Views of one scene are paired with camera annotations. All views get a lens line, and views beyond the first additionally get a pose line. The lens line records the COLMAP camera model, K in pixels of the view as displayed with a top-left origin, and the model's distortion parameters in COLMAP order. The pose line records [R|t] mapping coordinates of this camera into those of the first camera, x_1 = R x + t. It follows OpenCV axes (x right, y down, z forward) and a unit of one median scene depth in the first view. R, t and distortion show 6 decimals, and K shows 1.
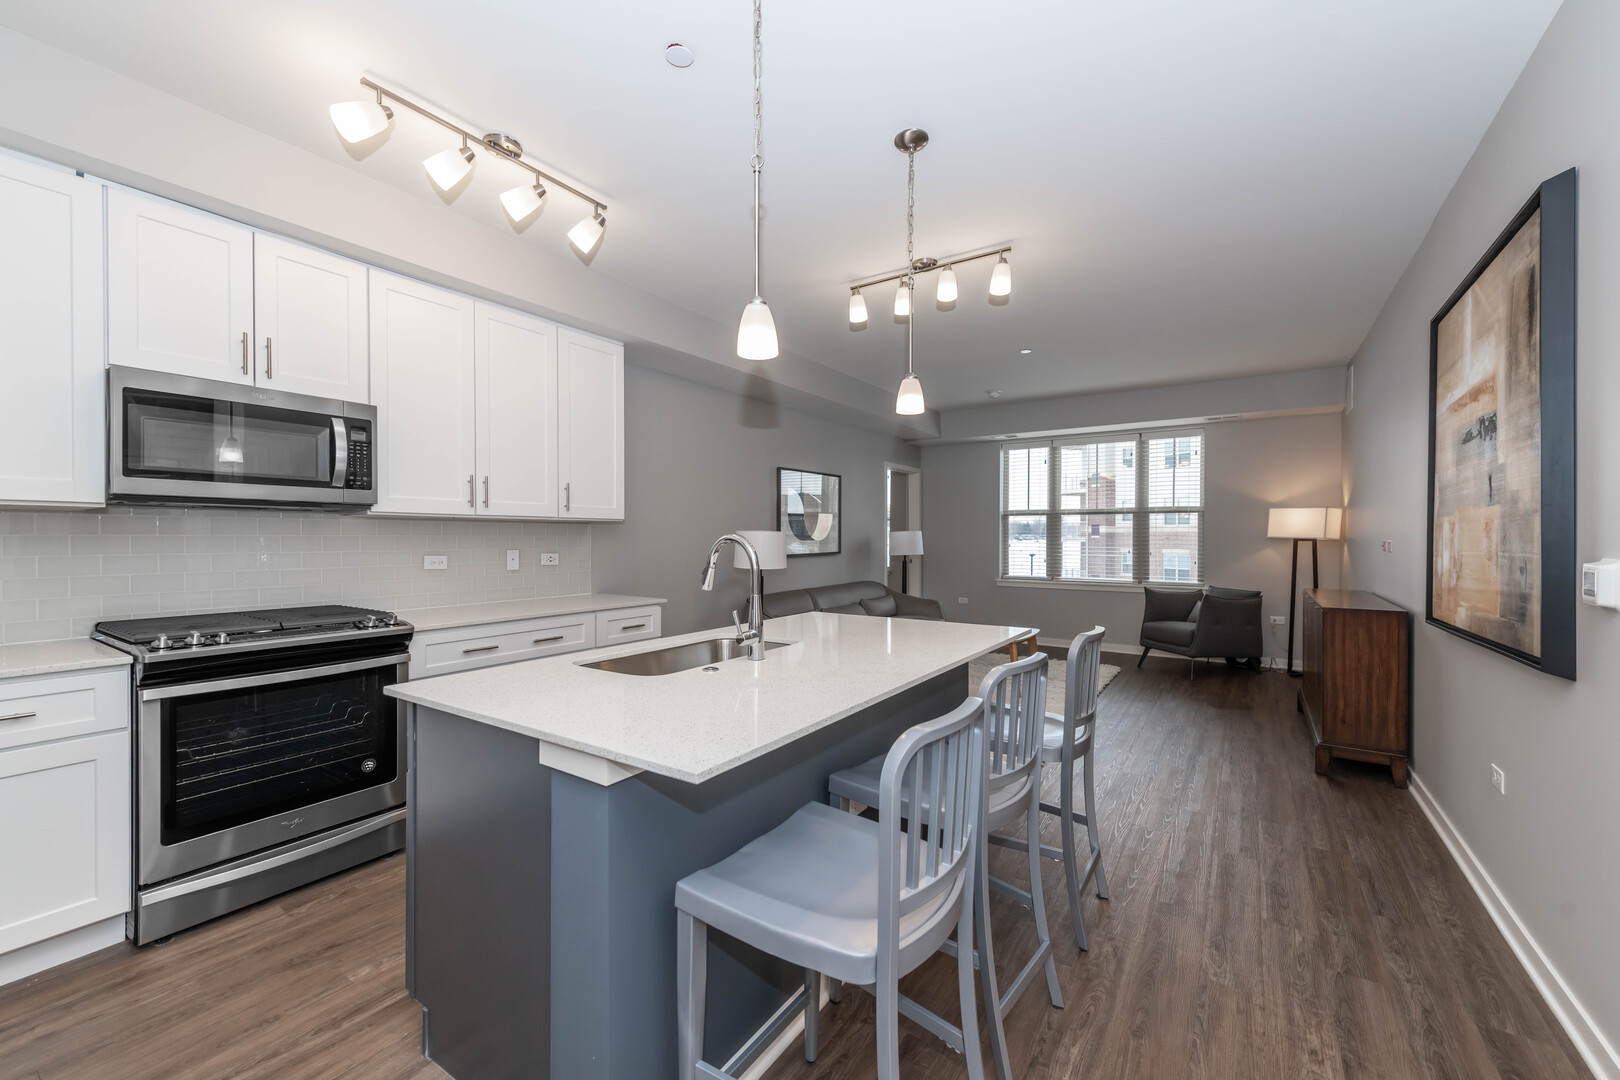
lens RADIAL K [[650.0, 0, 810.0], [0, 650.0, 540.0], [0, 0, 1]] dist [0.001724, -0.000078]
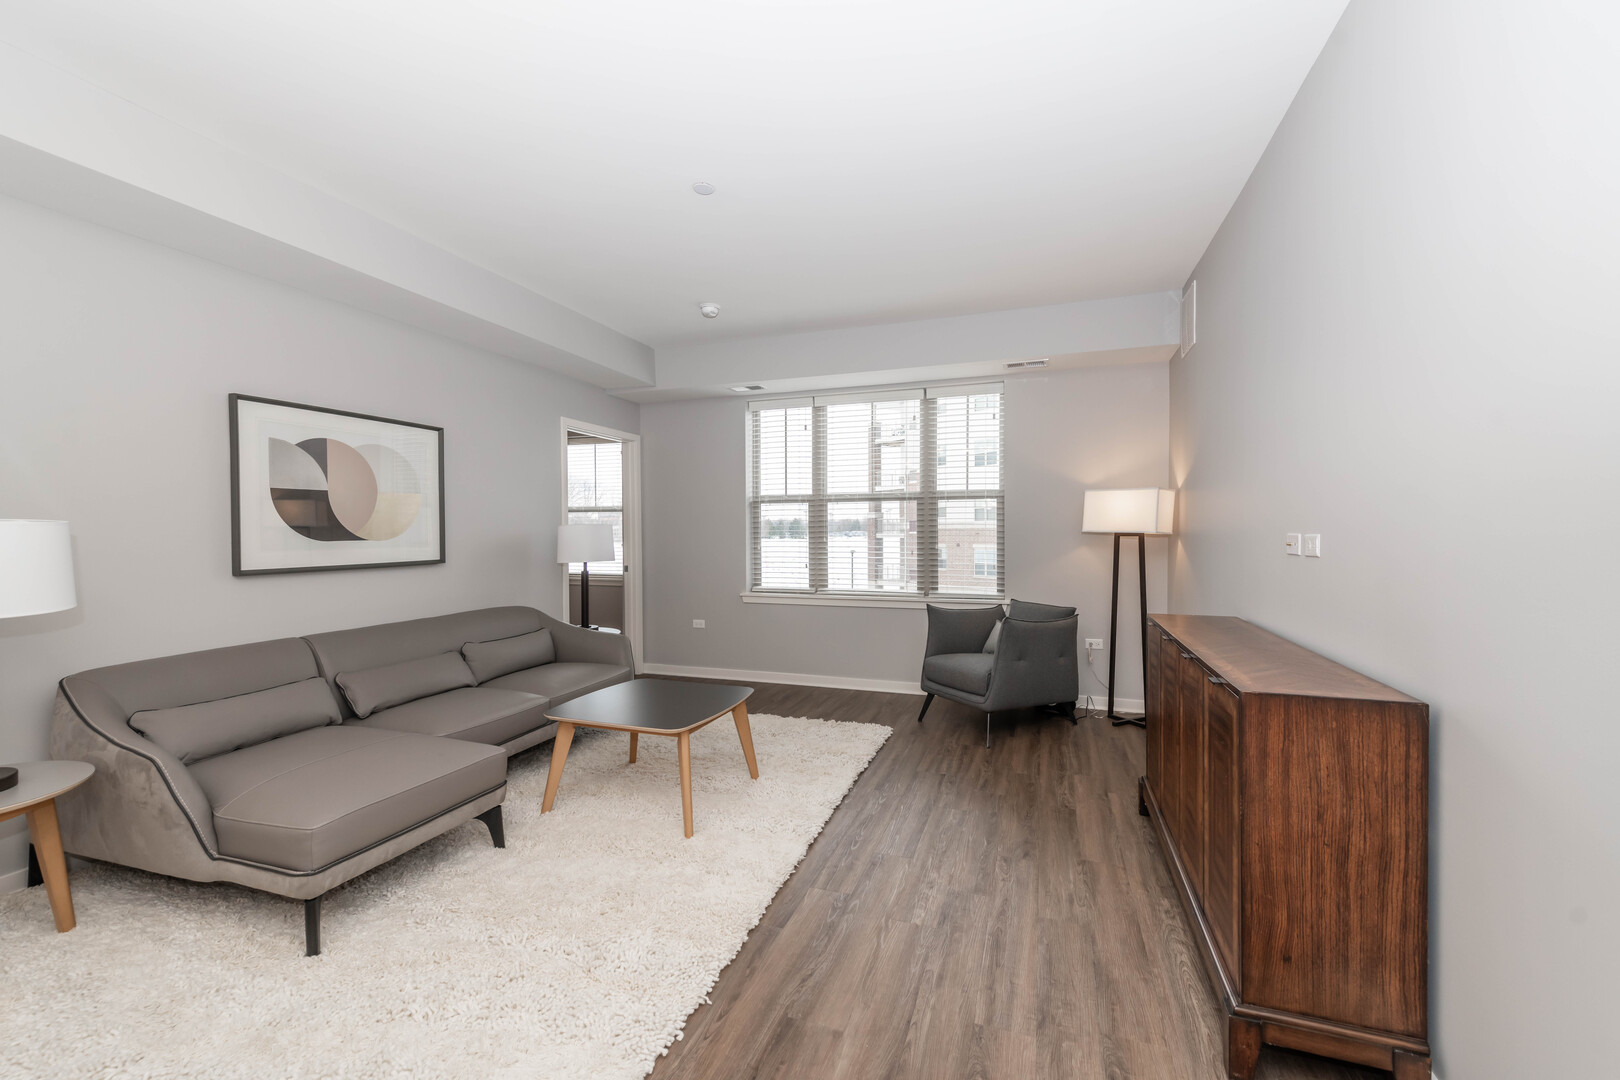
lens RADIAL K [[650.0, 0, 810.0], [0, 650.0, 540.0], [0, 0, 1]] dist [0.001724, -0.000078]
pose [[0.969608, -0.007740, 0.244539, 0.408111], [0.006715, 0.999965, 0.005024, -0.000041], [-0.244570, -0.003230, 0.969626, 0.654081]]
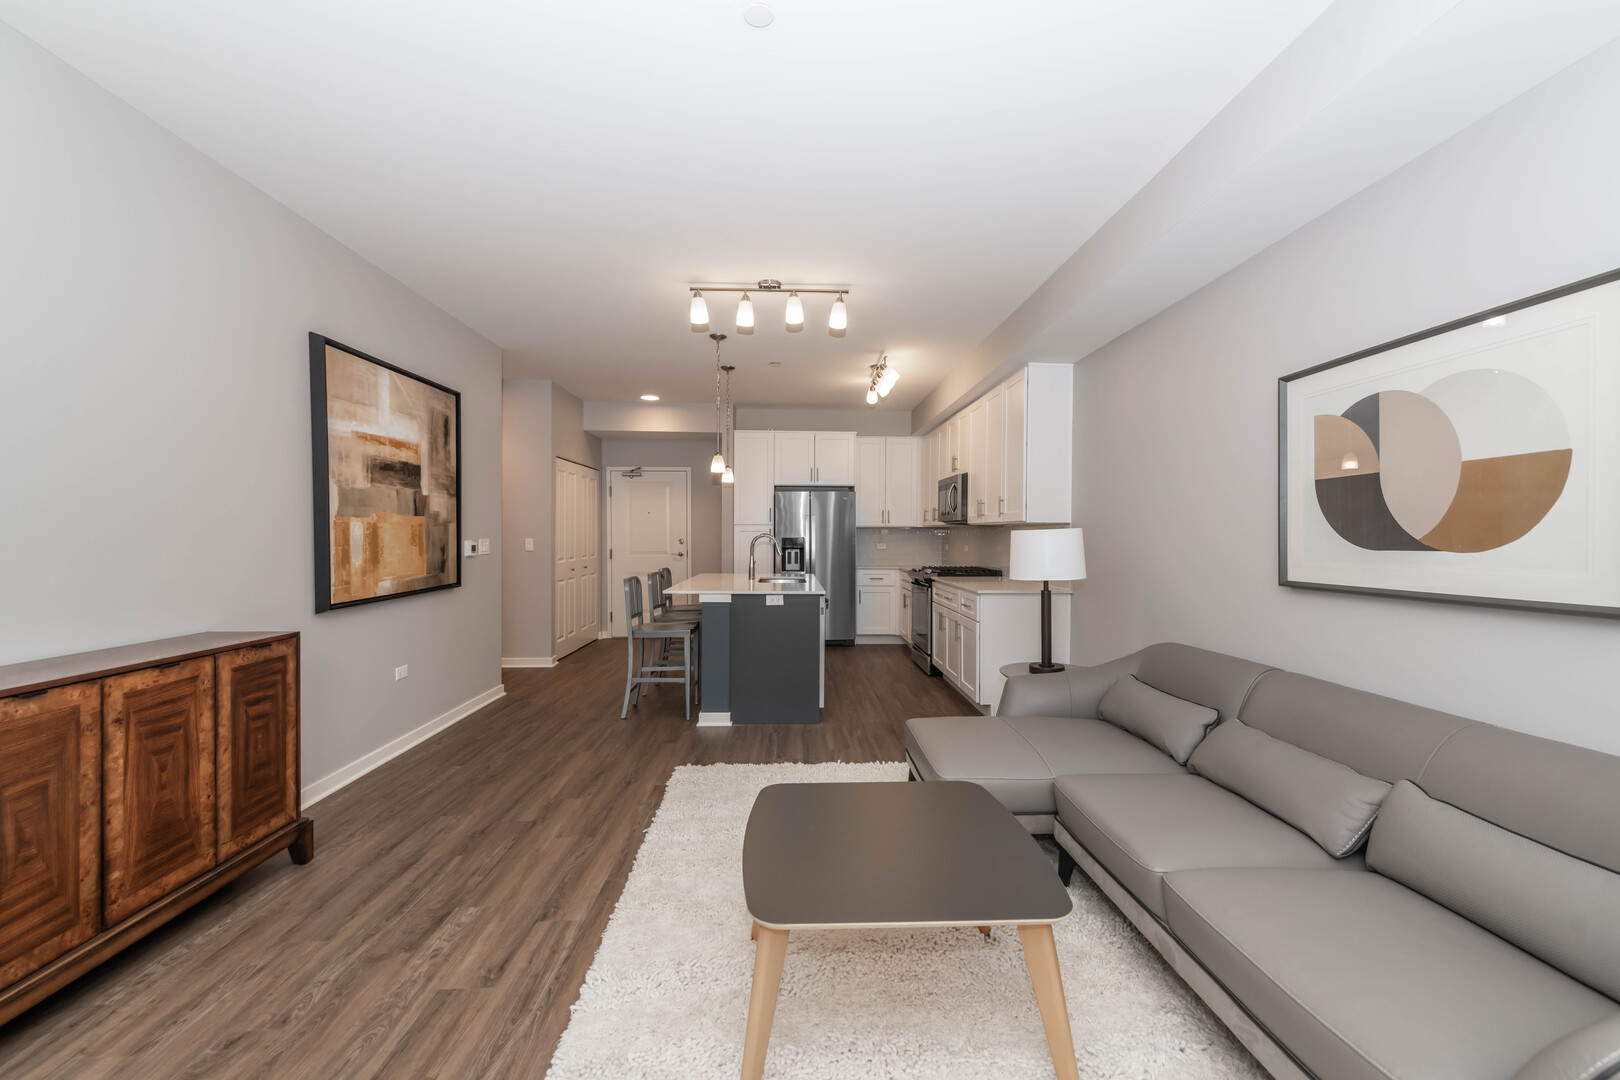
lens RADIAL K [[650.0, 0, 810.0], [0, 650.0, 540.0], [0, 0, 1]] dist [0.001724, -0.000078]
pose [[-0.805112, 0.001864, -0.593120, 0.750986], [-0.007338, 0.999887, 0.013104, -0.011590], [0.593078, 0.014902, -0.805007, 1.877444]]
